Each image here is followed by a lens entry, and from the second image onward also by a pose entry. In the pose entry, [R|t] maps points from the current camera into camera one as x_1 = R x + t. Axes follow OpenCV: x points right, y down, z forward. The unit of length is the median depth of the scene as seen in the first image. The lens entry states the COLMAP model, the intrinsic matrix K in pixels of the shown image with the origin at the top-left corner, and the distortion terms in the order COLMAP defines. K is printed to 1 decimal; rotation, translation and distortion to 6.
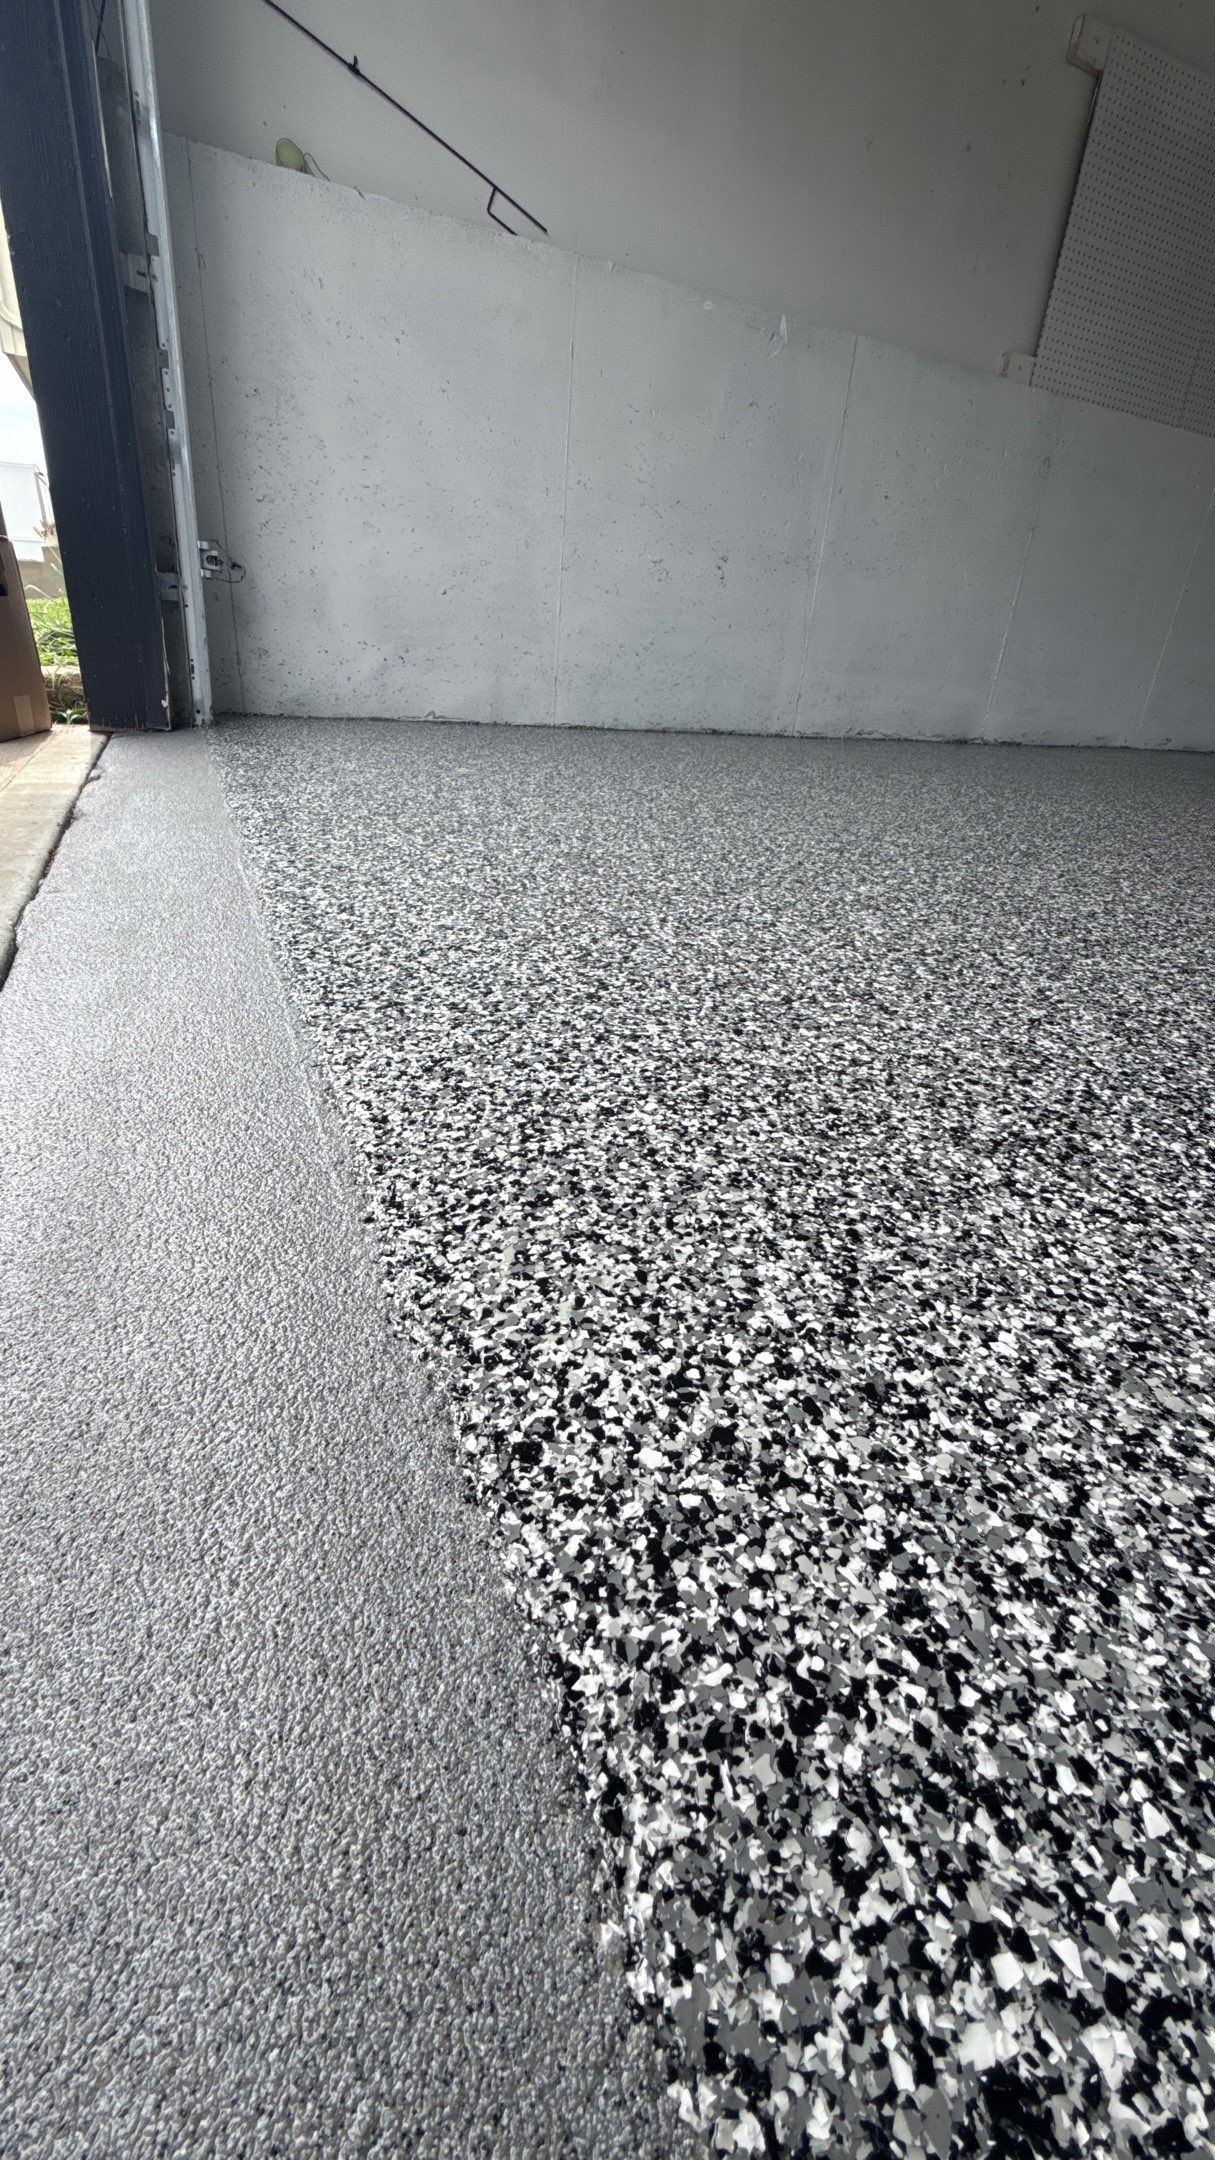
lens RADIAL K [[861.1, 0, 604.5], [0, 861.1, 1078.5], [0, 0, 1]] dist [0.001046, 0.000016]
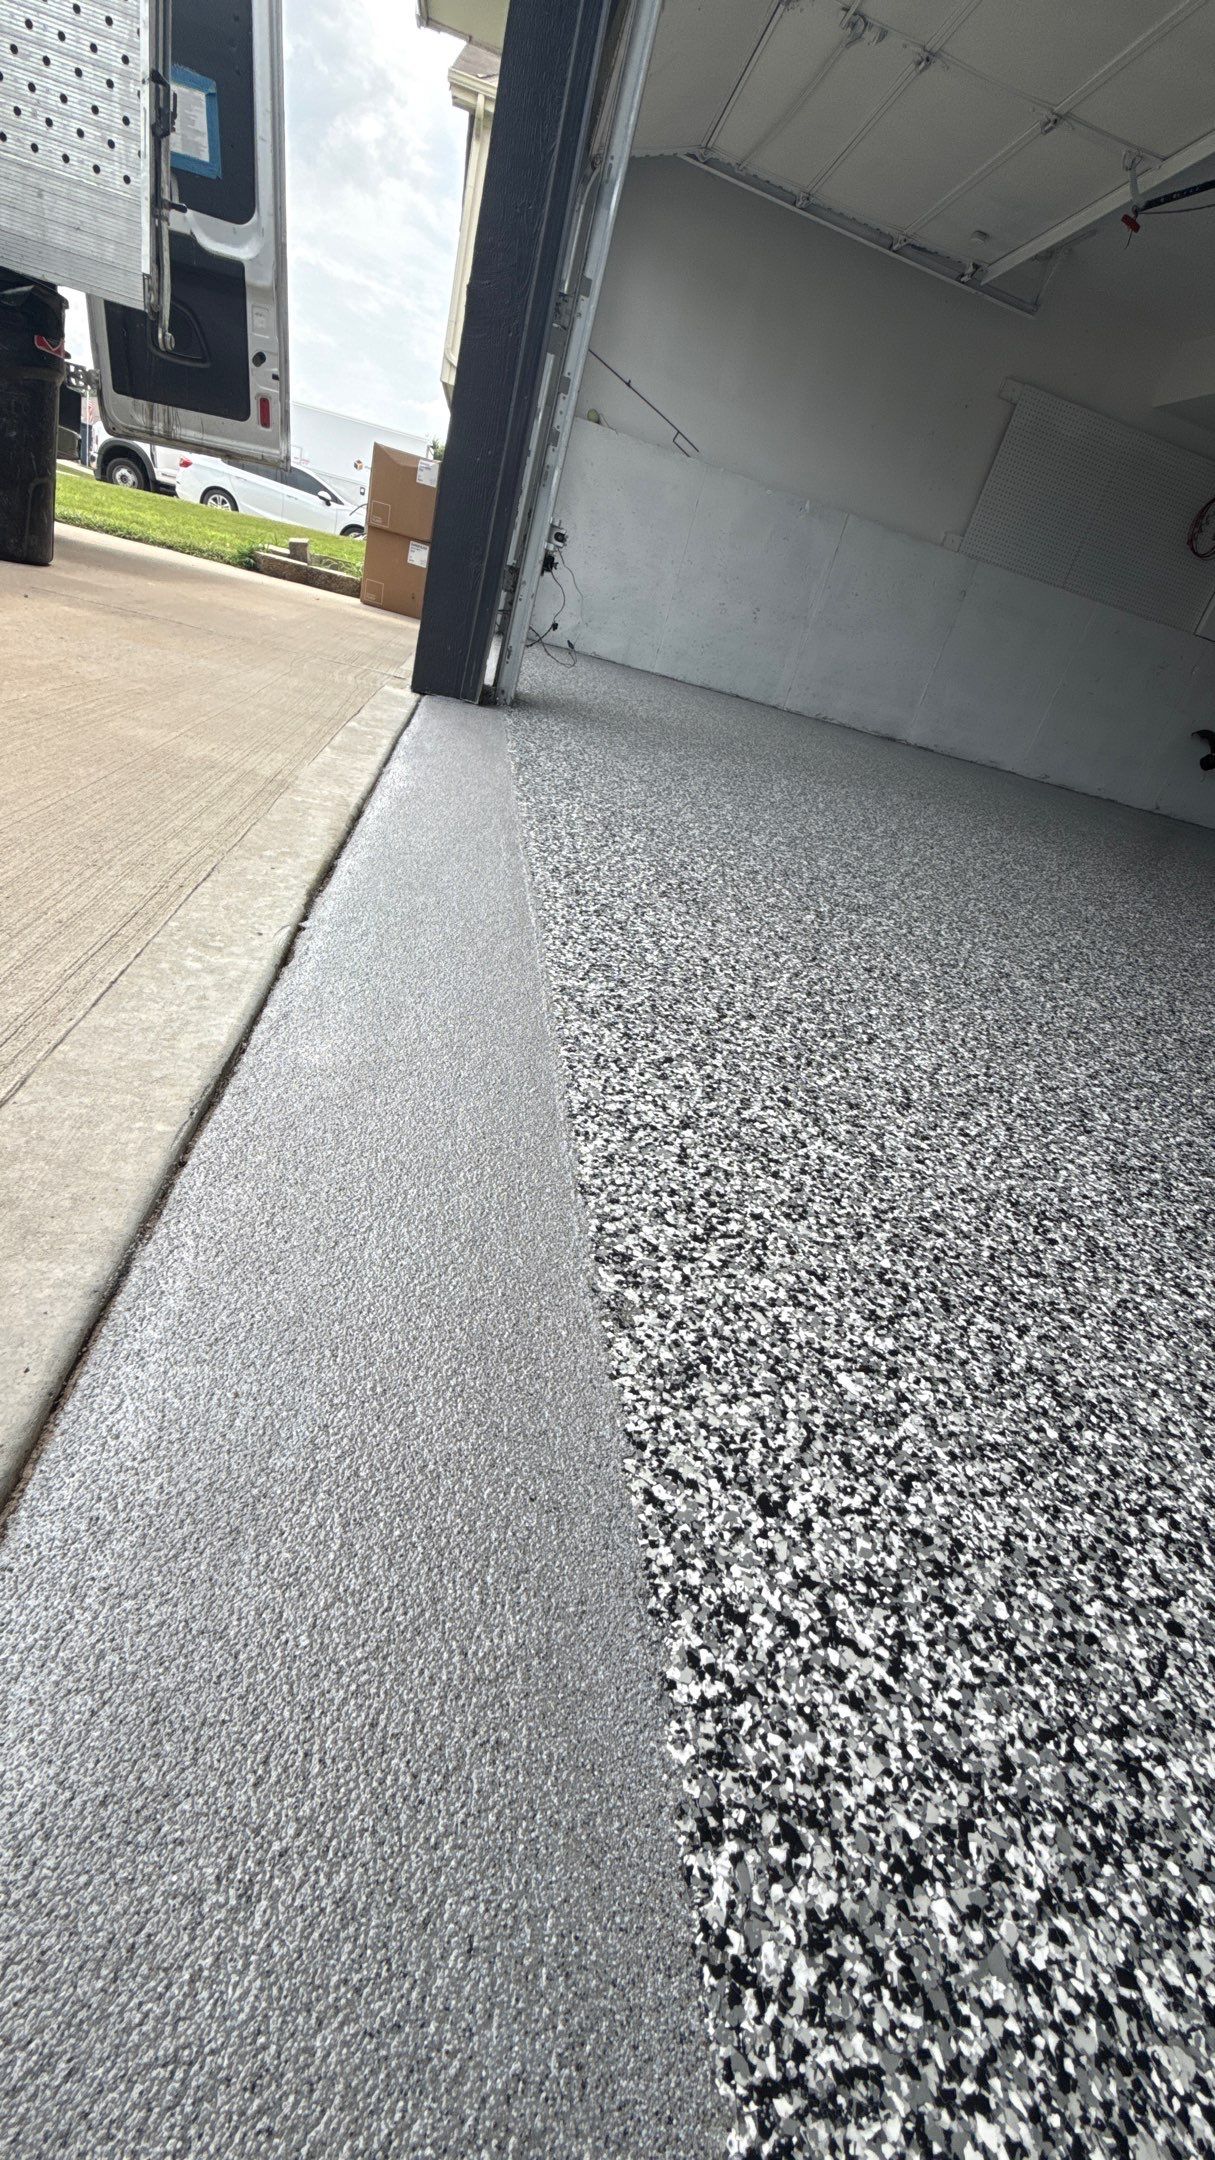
lens RADIAL K [[861.1, 0, 593.1], [0, 861.1, 1070.4], [0, 0, 1]] dist [0.001046, 0.000016]
pose [[0.937960, 0.300778, -0.172522, 0.420127], [-0.297182, 0.953667, 0.046932, 0.403273], [0.178644, 0.007250, 0.983887, -0.952201]]
